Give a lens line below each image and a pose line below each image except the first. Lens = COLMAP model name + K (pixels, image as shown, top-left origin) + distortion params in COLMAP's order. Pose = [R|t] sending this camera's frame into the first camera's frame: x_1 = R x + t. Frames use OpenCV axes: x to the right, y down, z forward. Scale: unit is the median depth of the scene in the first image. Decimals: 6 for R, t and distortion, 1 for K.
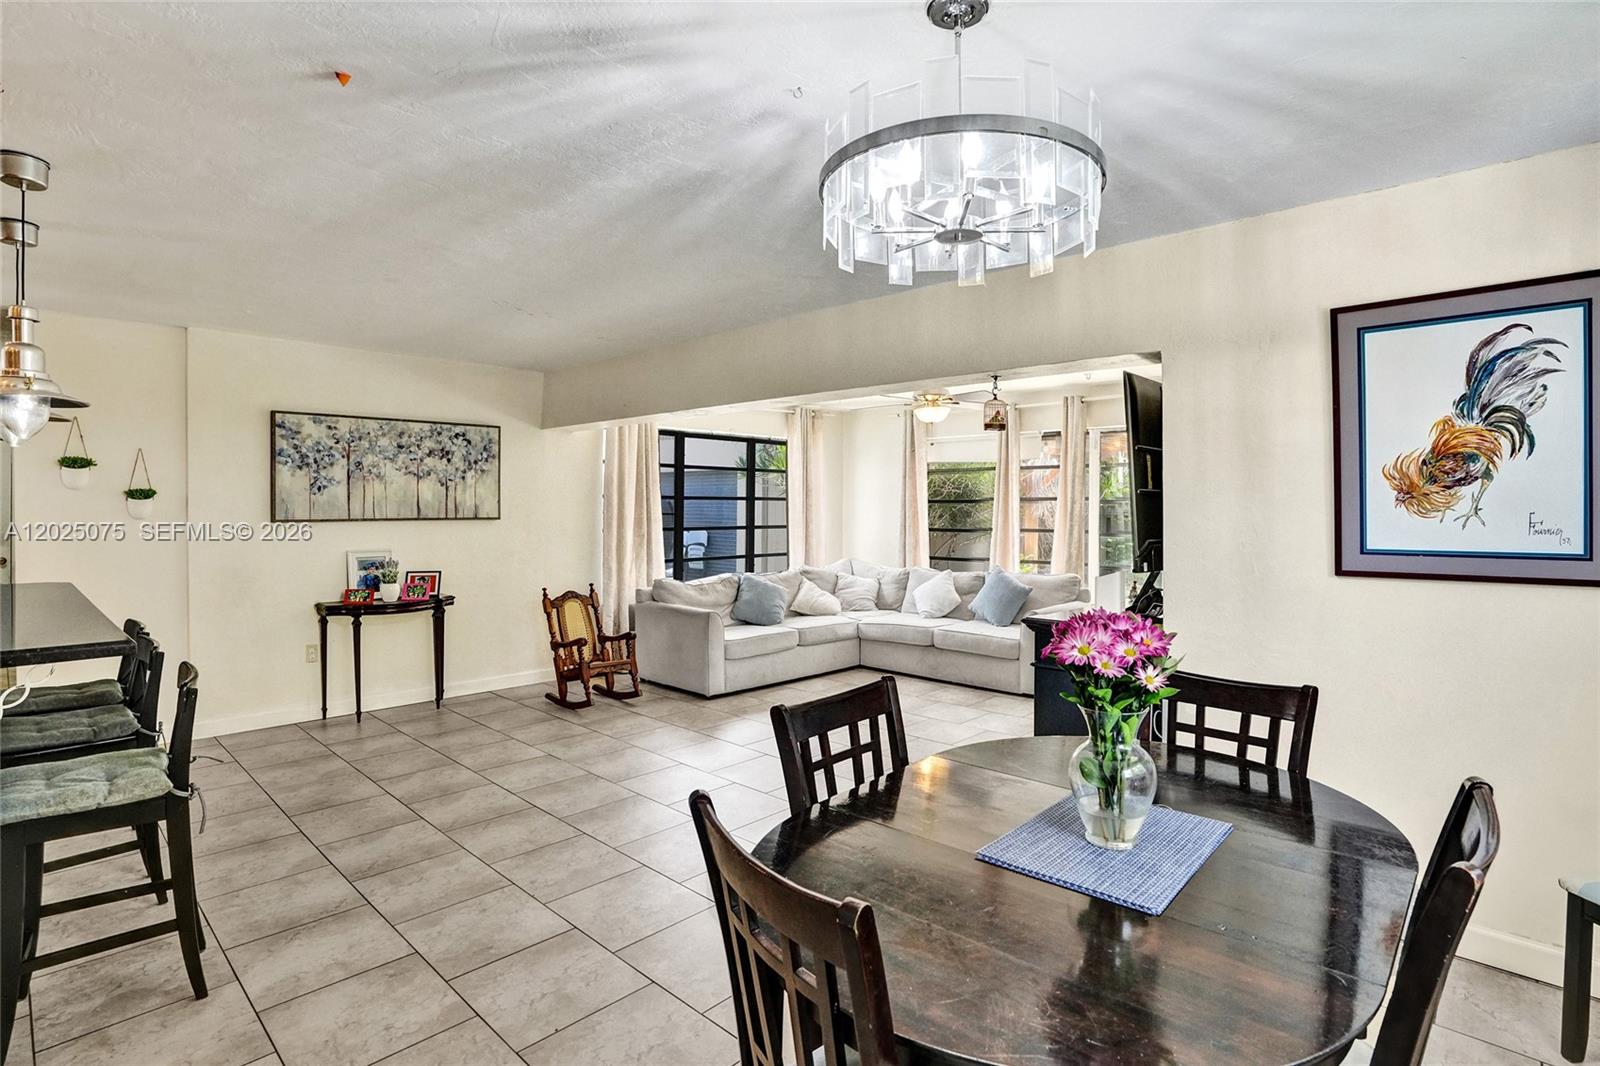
lens RADIAL K [[801.4, 0, 798.5], [0, 801.4, 517.4], [0, 0, 1]] dist [-0.044236, 0.010246]
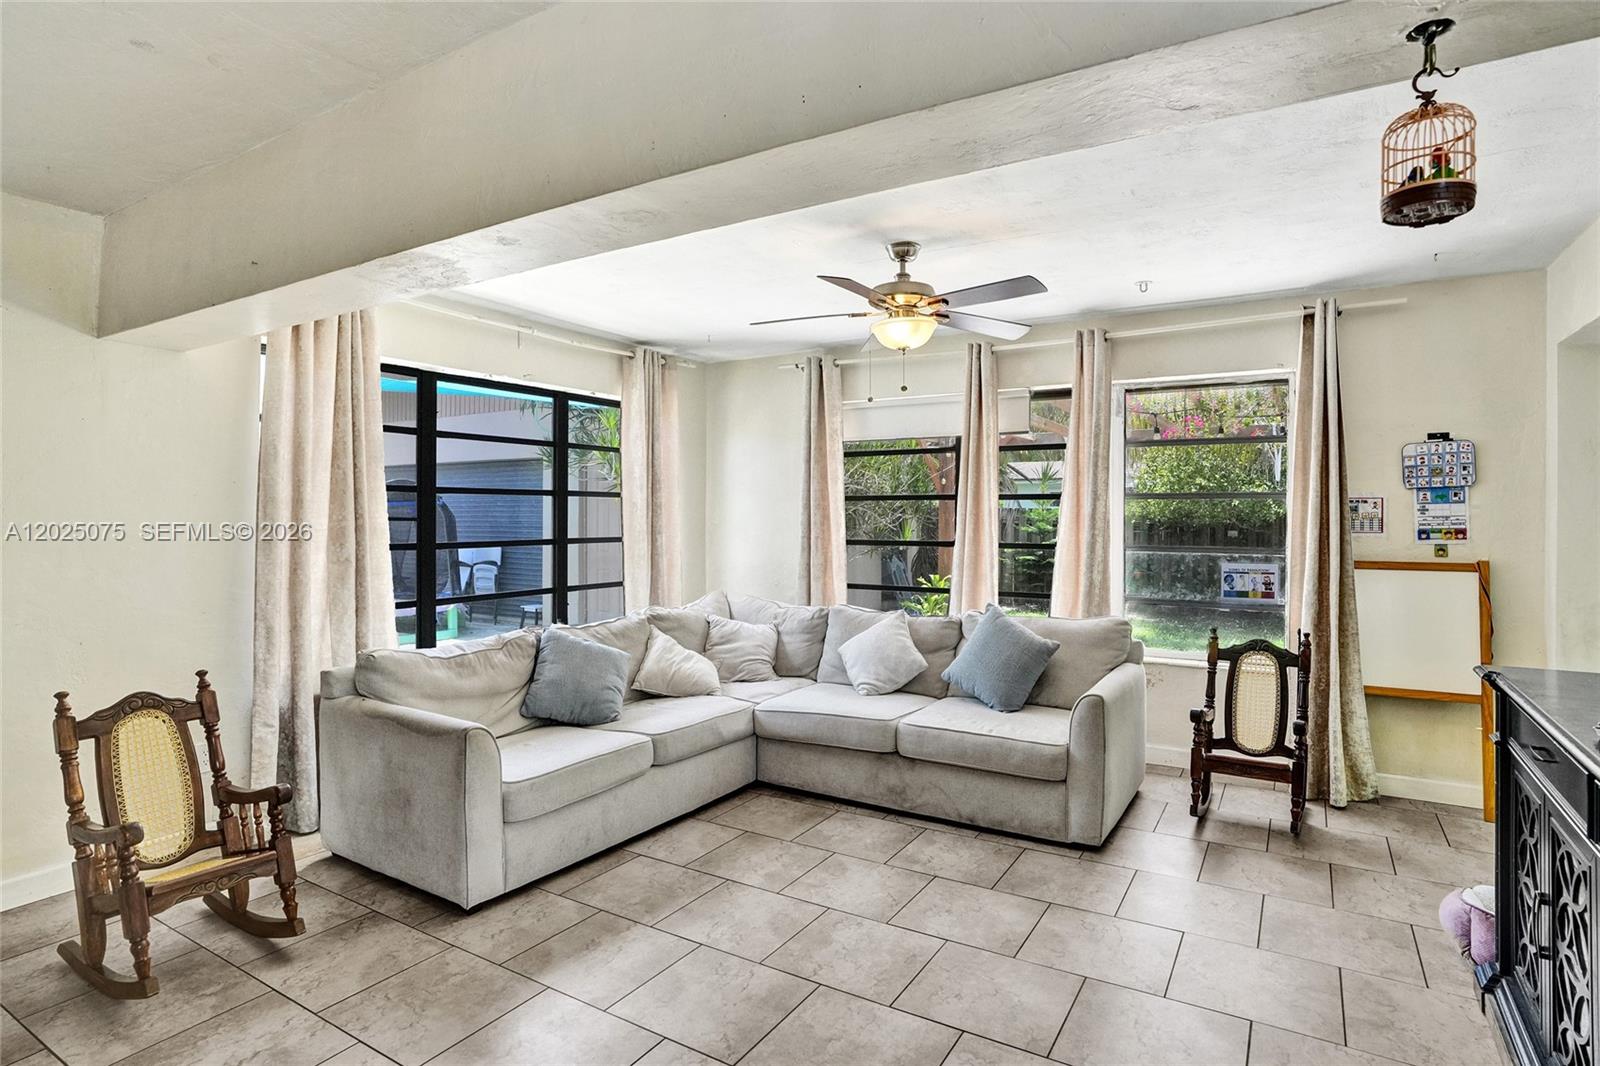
lens RADIAL K [[843.5, 0, 805.8], [0, 843.5, 515.5], [0, 0, 1]] dist [-0.036890, 0.004118]
pose [[0.975962, -0.002777, 0.217924, -0.023462], [0.005173, 0.999932, -0.010427, -0.000070], [-0.217880, 0.011304, 0.975910, 0.467042]]
